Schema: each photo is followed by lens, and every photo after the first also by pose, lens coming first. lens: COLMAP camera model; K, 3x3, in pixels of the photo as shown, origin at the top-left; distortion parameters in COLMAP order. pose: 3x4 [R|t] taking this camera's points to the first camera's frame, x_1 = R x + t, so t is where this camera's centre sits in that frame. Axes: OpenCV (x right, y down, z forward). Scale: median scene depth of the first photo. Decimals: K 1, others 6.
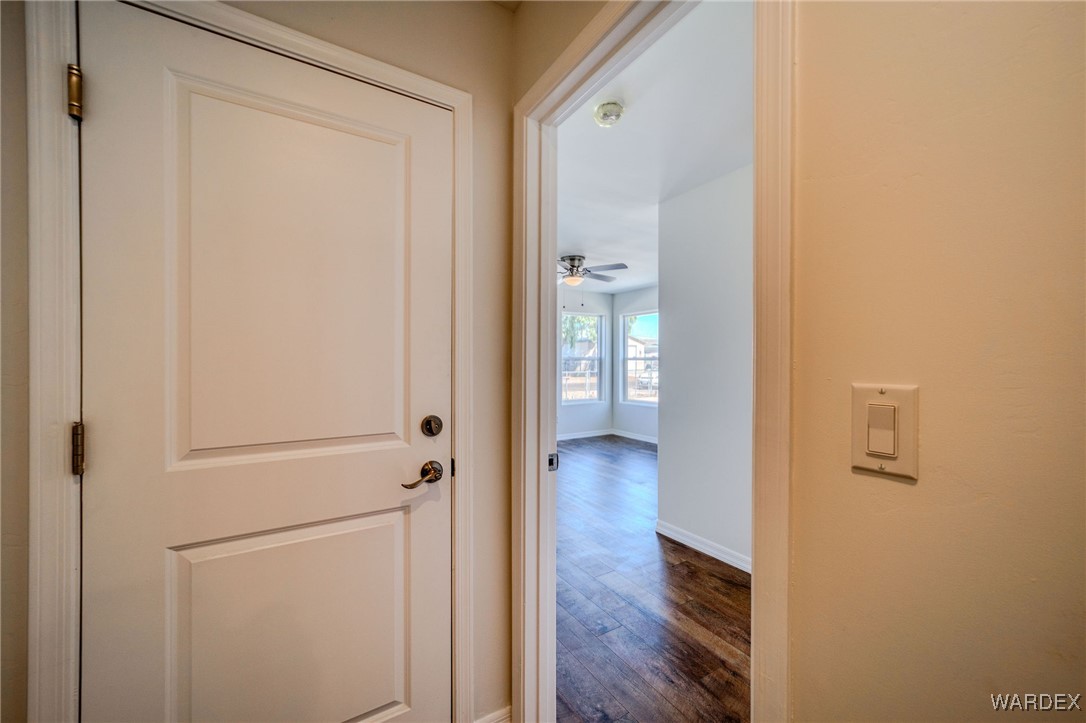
lens RADIAL K [[422.7, 0, 552.3], [0, 422.7, 358.1], [0, 0, 1]] dist [-0.000647, 0.000419]
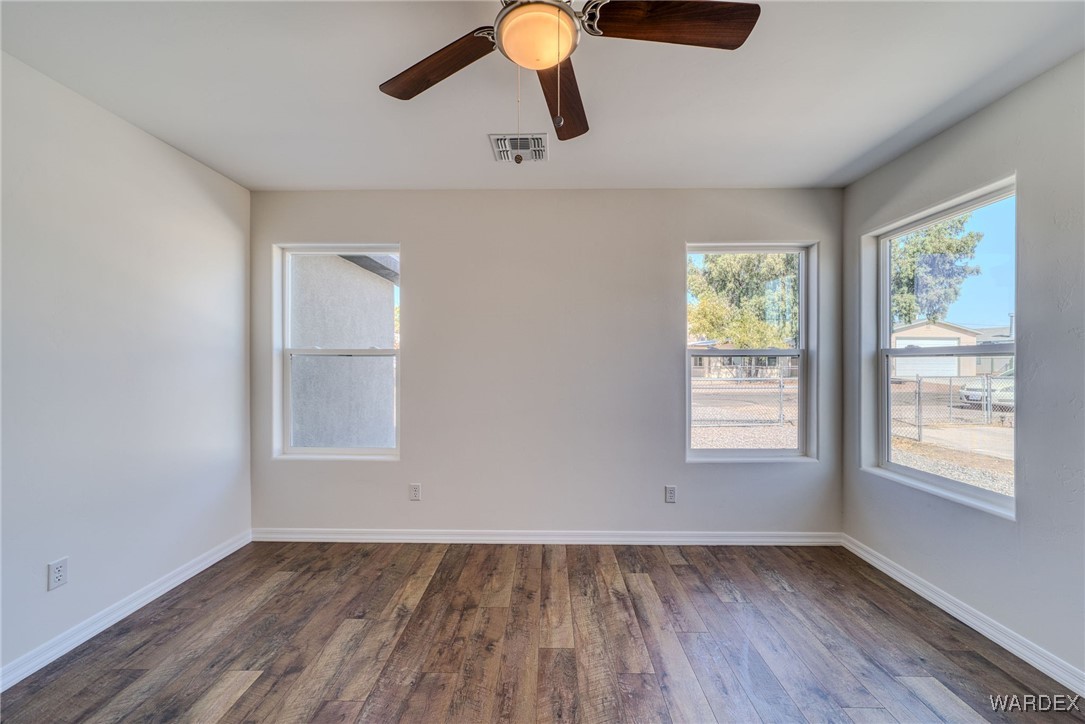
lens RADIAL K [[425.4, 0, 539.5], [0, 425.4, 360.9], [0, 0, 1]] dist [-0.000629, 0.000403]
pose [[0.832423, -0.002764, -0.554134, 0.128766], [0.005716, 0.999977, 0.003600, 0.005964], [0.554111, -0.006164, 0.832420, 0.523174]]
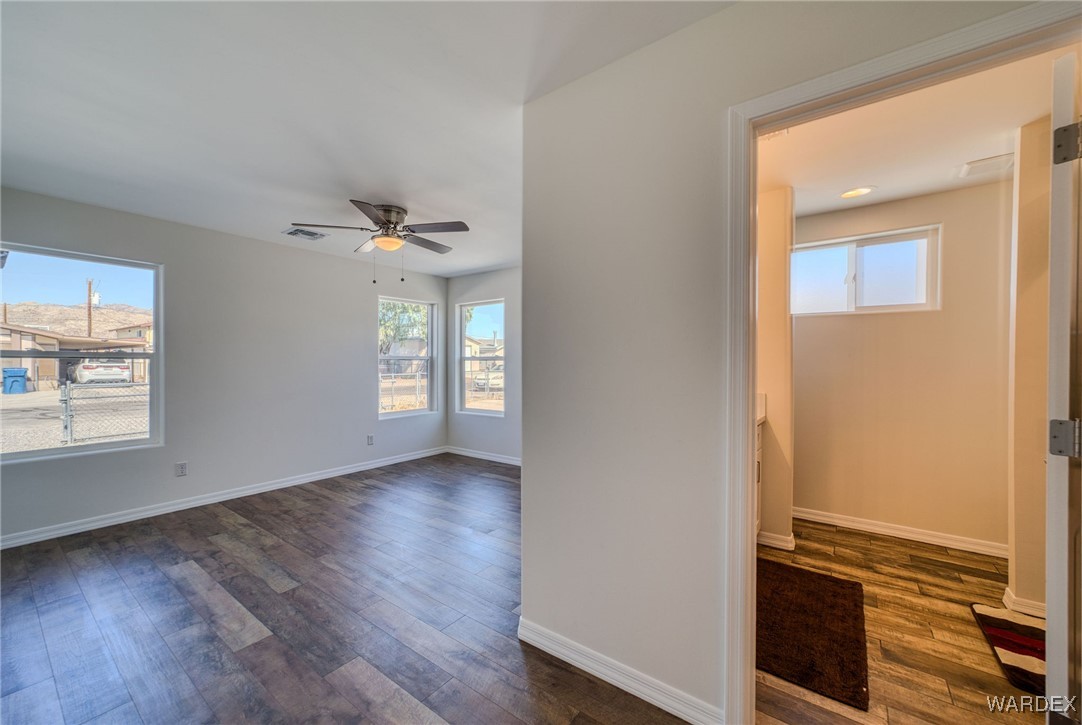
lens RADIAL K [[424.2, 0, 538.1], [0, 424.2, 361.4], [0, 0, 1]] dist [-0.000629, 0.000403]
pose [[0.938111, -0.001372, 0.346332, 0.025775], [-0.000993, 0.999977, 0.006651, 0.001703], [-0.346333, -0.006584, 0.938088, 0.184845]]
